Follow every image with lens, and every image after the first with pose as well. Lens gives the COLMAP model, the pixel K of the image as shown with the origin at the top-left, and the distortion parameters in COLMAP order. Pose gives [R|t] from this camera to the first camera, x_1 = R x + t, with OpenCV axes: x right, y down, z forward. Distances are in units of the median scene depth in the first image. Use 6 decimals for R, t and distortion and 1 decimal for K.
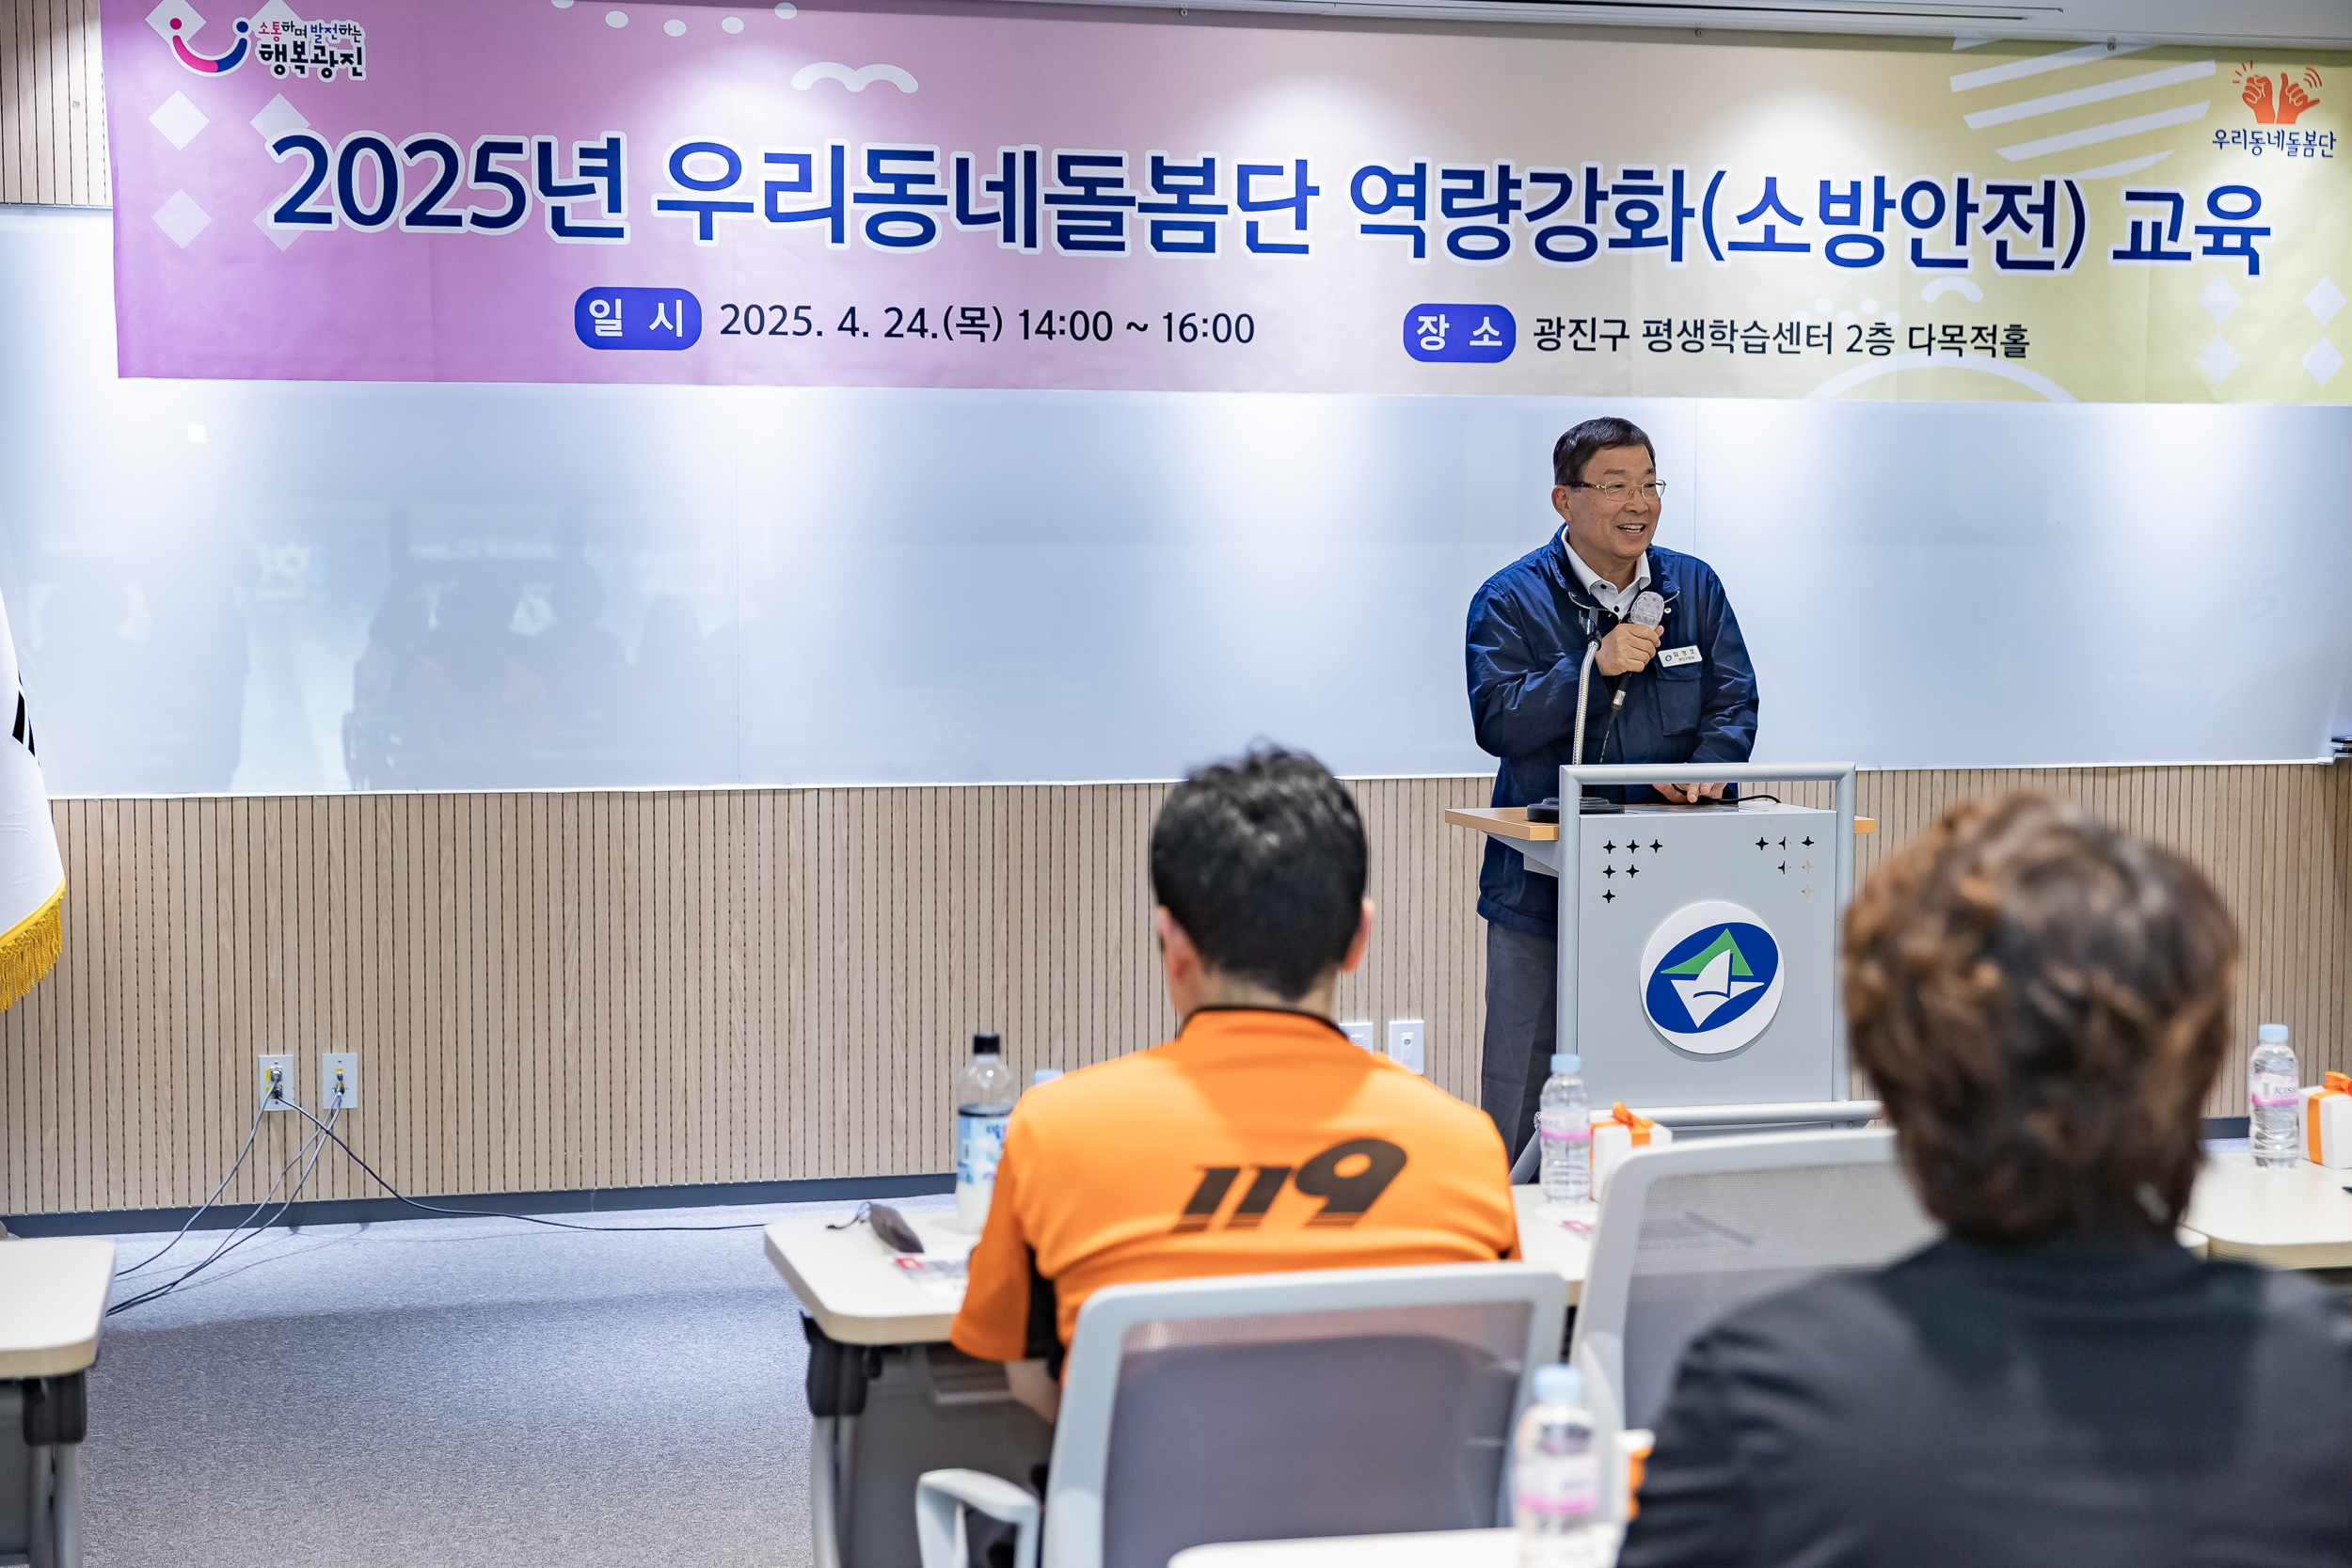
lens RADIAL K [[3585.5, 0, 1166.6], [0, 3585.5, 785.4], [0, 0, 1]] dist [0.036313, 0.000000]
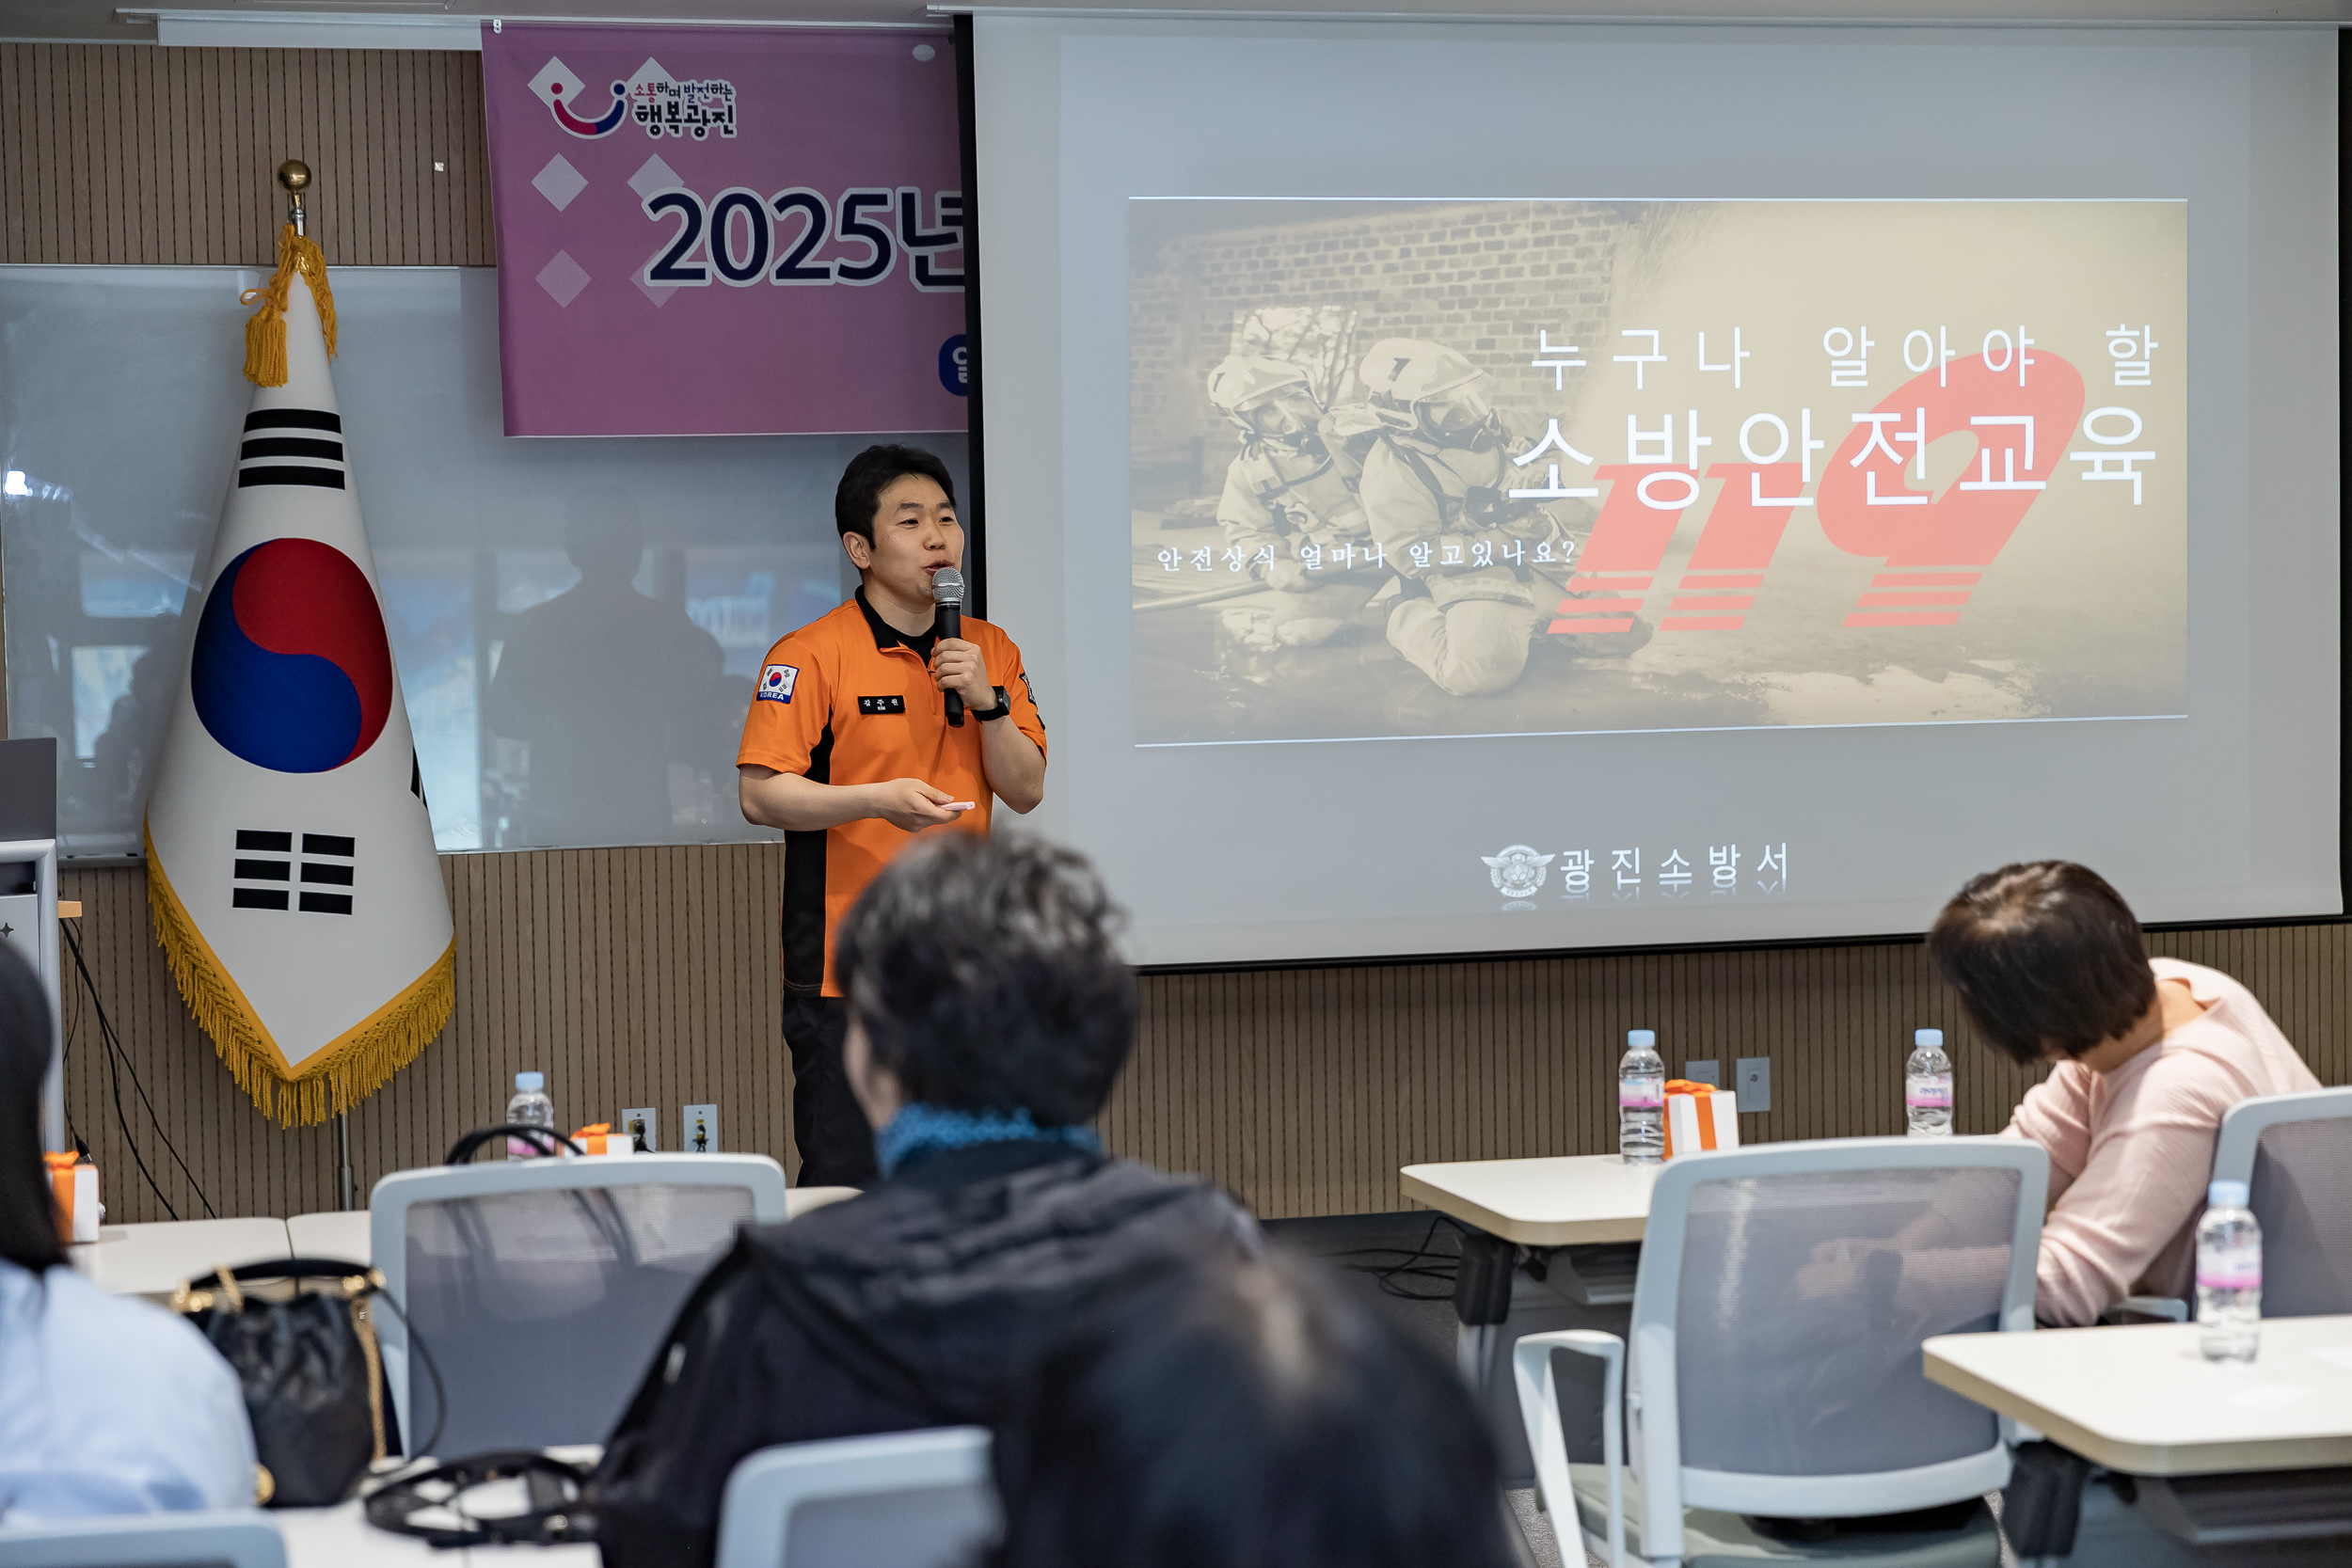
lens RADIAL K [[4560.5, 0, 1184.7], [0, 4560.5, 792.5], [0, 0, 1]] dist [0.057523, 0.000000]
pose [[0.999766, -0.021221, -0.004195, -0.090335], [0.021141, 0.999607, -0.018406, 0.014445], [0.004584, 0.018313, 0.999822, -0.272276]]
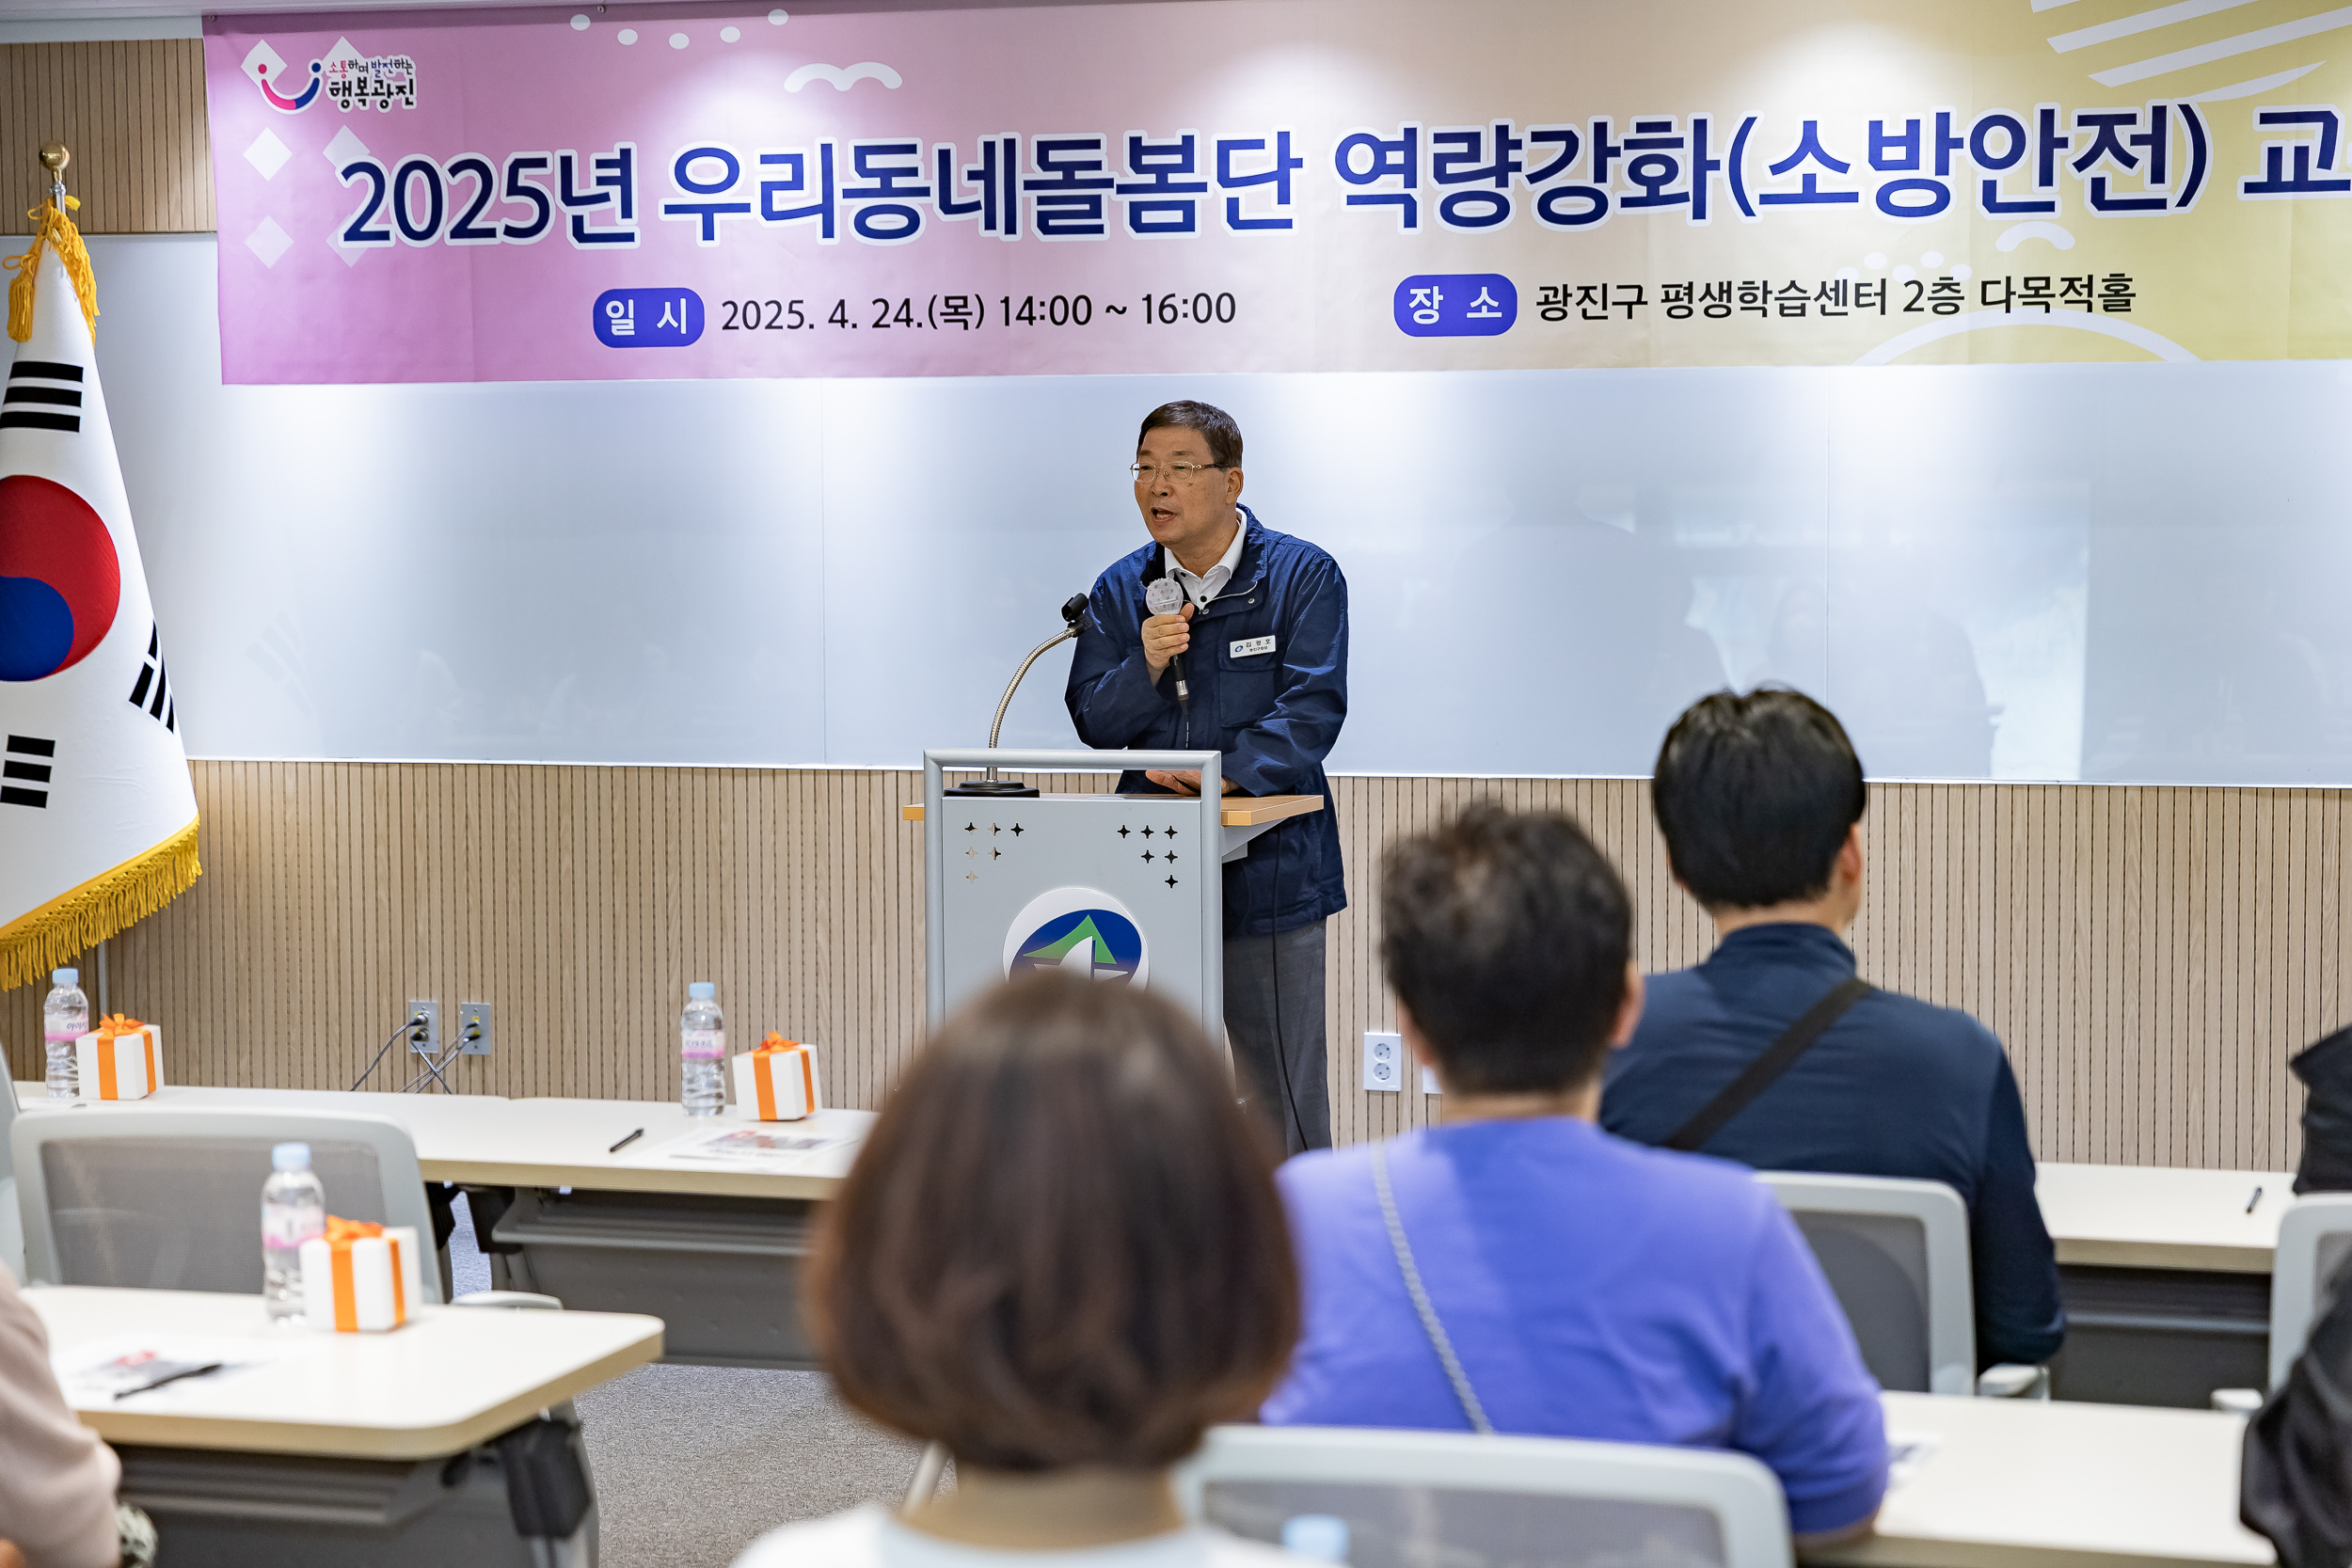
lens RADIAL K [[4560.5, 0, 1171.0], [0, 4560.5, 782.9], [0, 0, 1]] dist [0.057523, 0.000000]
pose [[0.857821, 0.026699, -0.513254, 0.662703], [-0.030107, 0.999545, 0.001676, -0.000035], [0.513065, 0.014015, 0.858235, -0.070824]]
